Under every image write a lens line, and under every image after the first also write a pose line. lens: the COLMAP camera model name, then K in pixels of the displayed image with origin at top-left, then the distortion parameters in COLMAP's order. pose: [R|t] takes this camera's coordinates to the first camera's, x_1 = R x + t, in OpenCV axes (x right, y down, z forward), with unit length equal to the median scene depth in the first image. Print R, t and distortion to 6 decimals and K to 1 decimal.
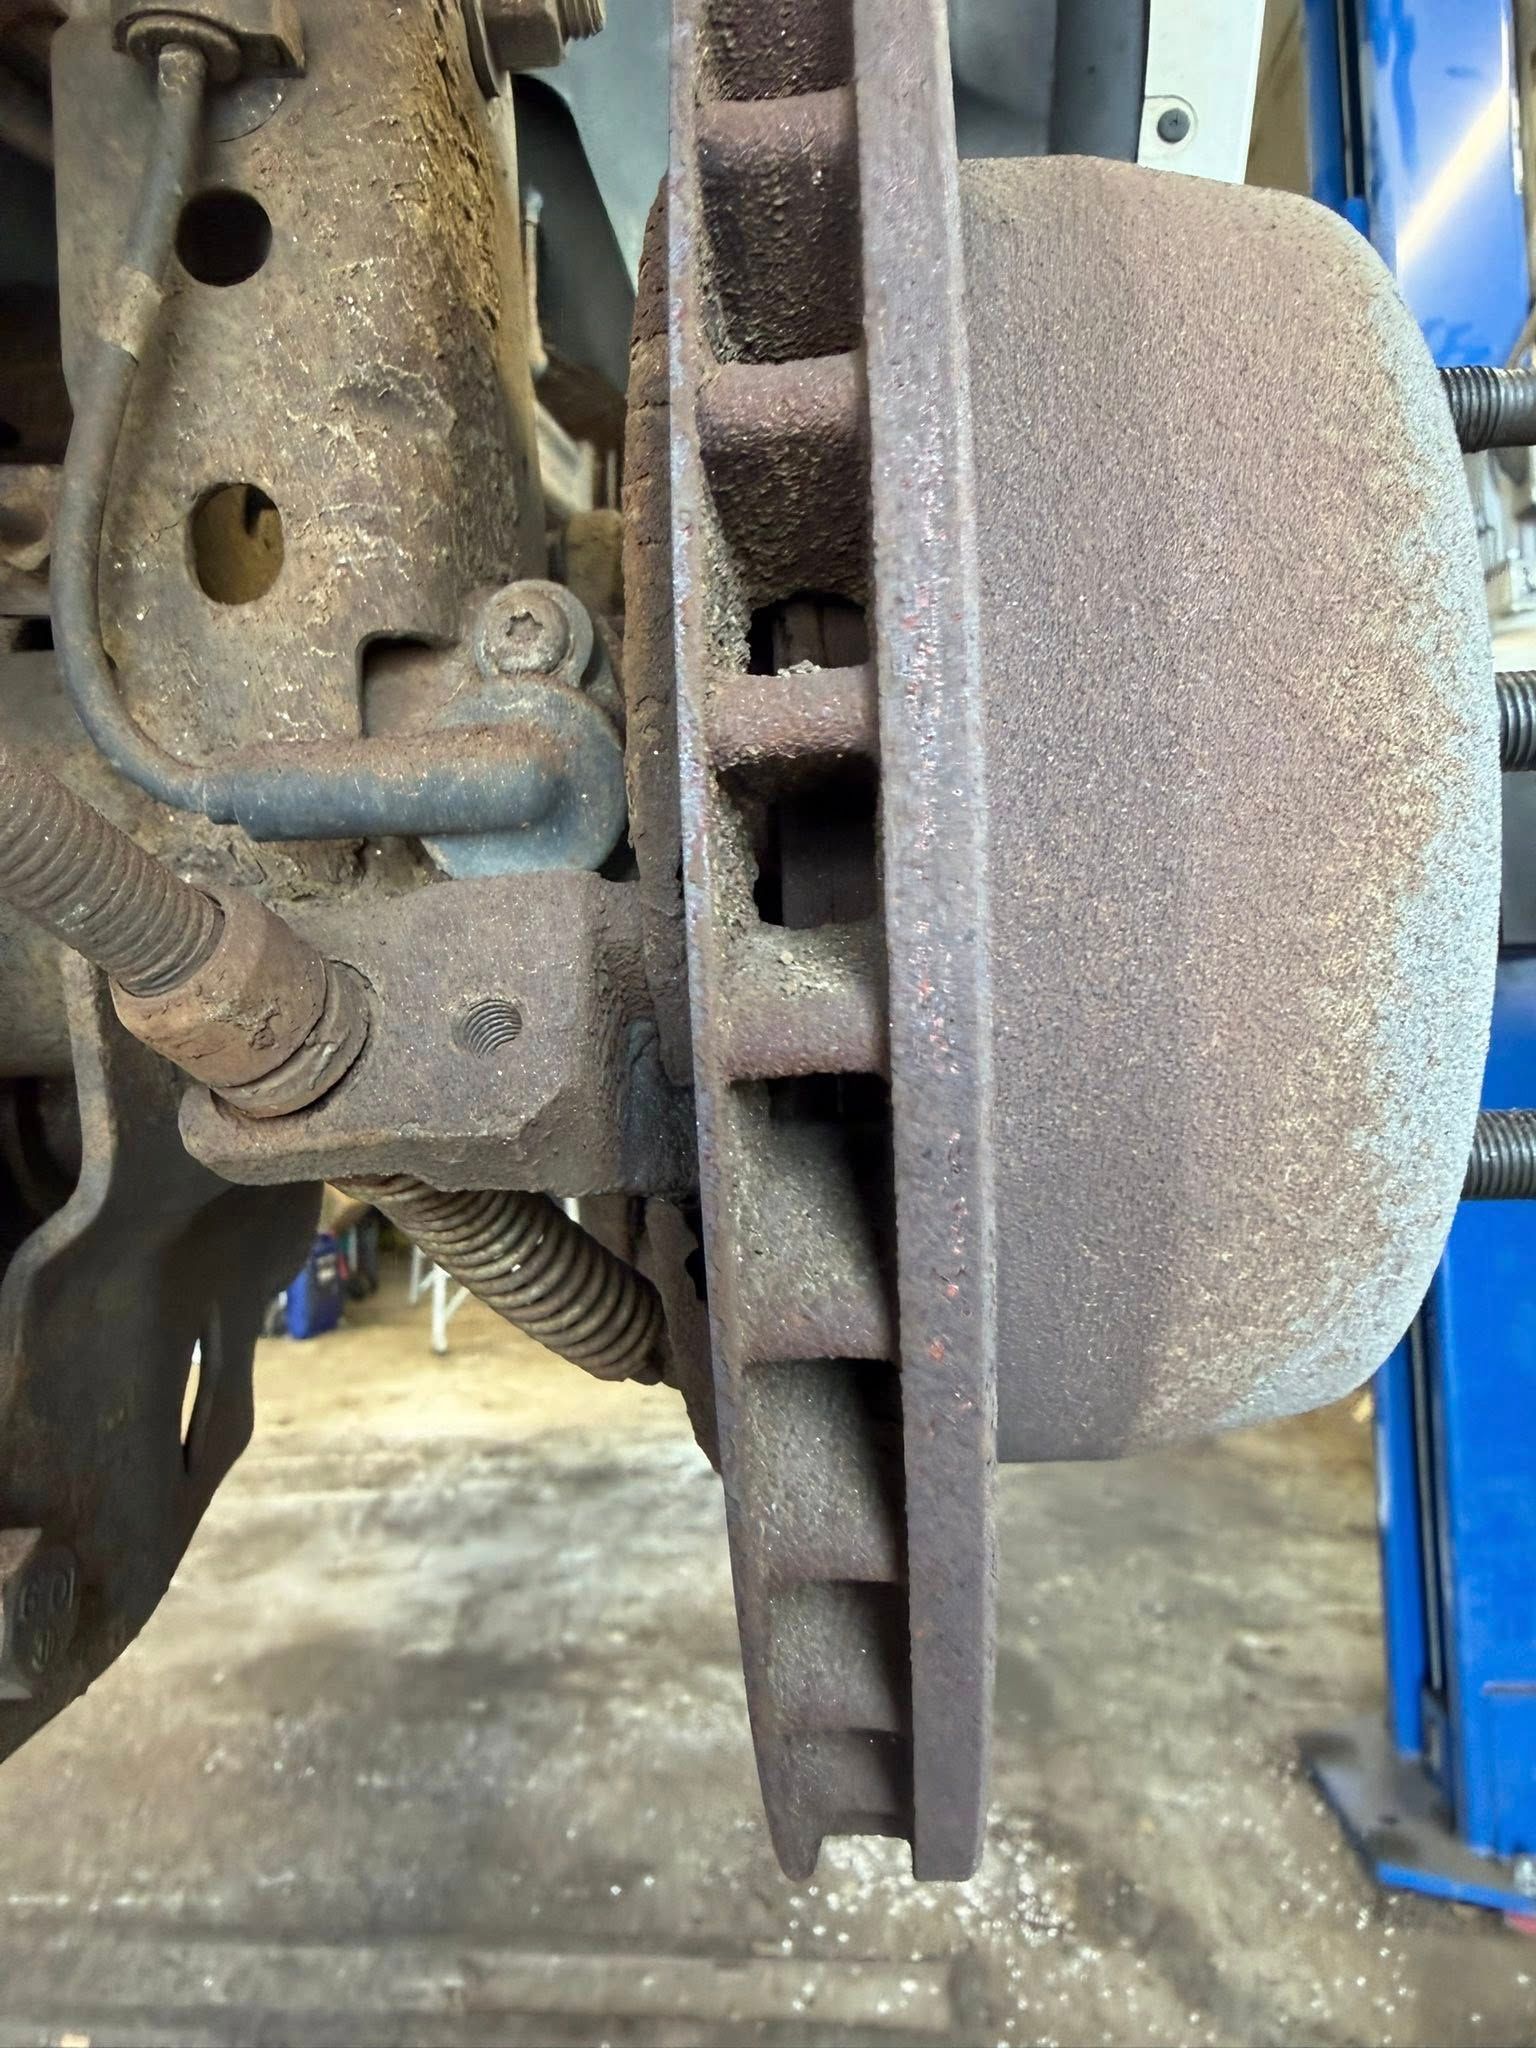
lens RADIAL K [[1528.7, 0, 808.8], [0, 1528.7, 1011.1], [0, 0, 1]] dist [0.008956, 0.008688]
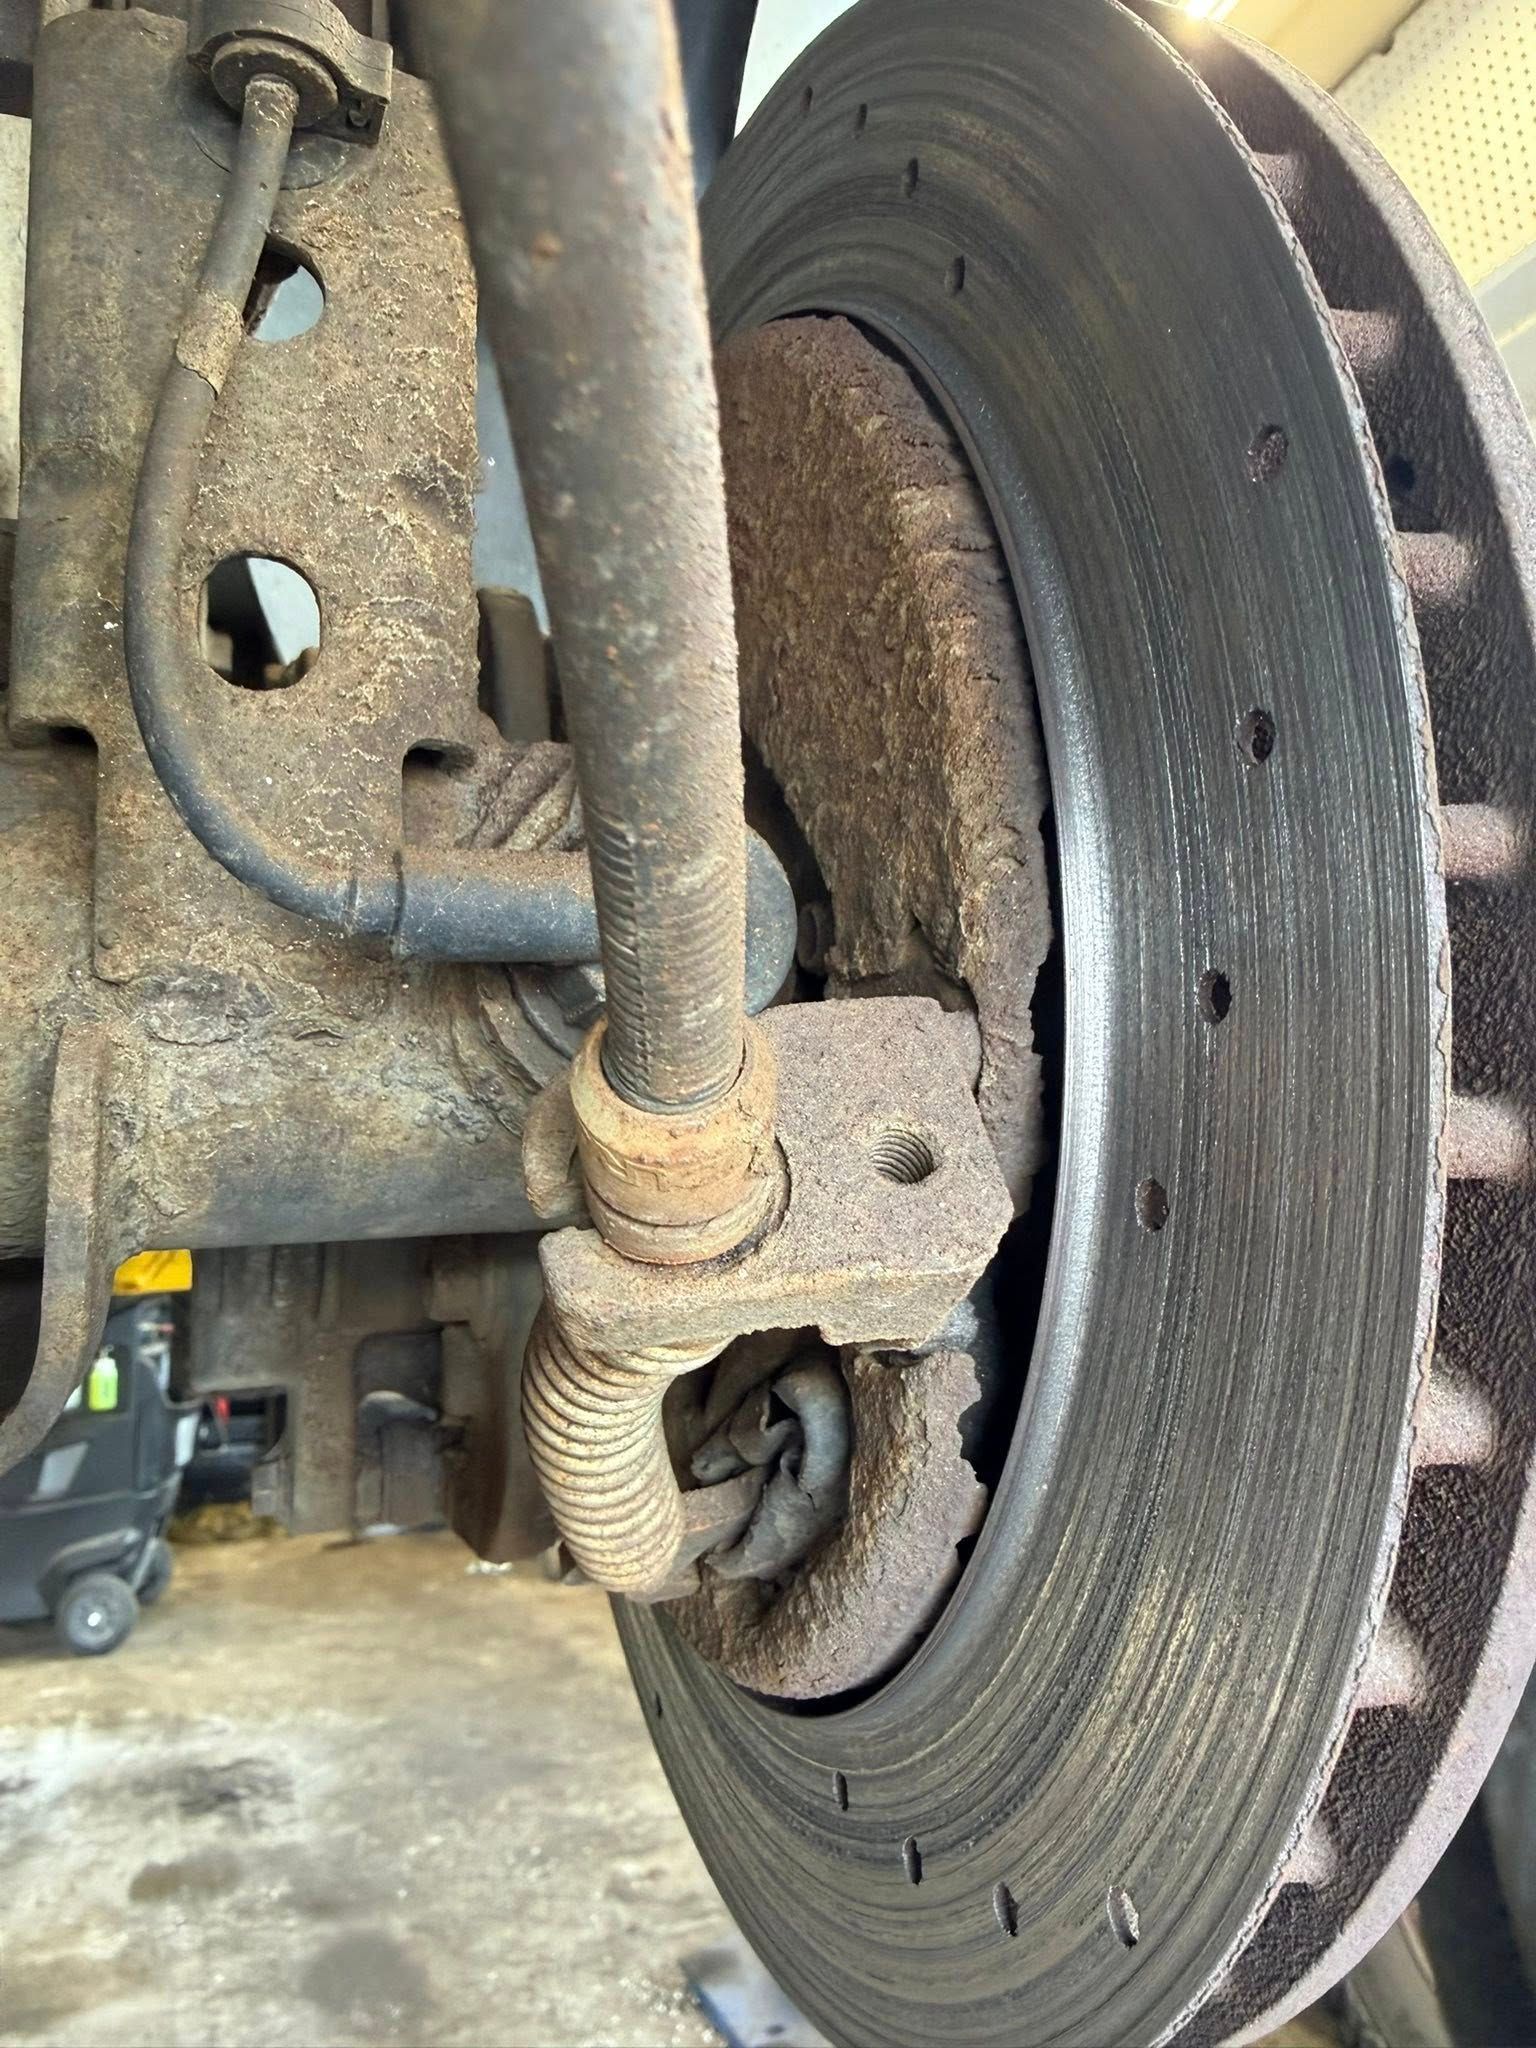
lens RADIAL K [[1528.7, 0, 808.8], [0, 1528.7, 1011.1], [0, 0, 1]] dist [0.008956, 0.008688]
pose [[0.902921, 0.039921, 0.427948, -0.456935], [0.018617, 0.991110, -0.131736, 0.029670], [-0.429402, 0.126914, 0.894151, 0.130305]]
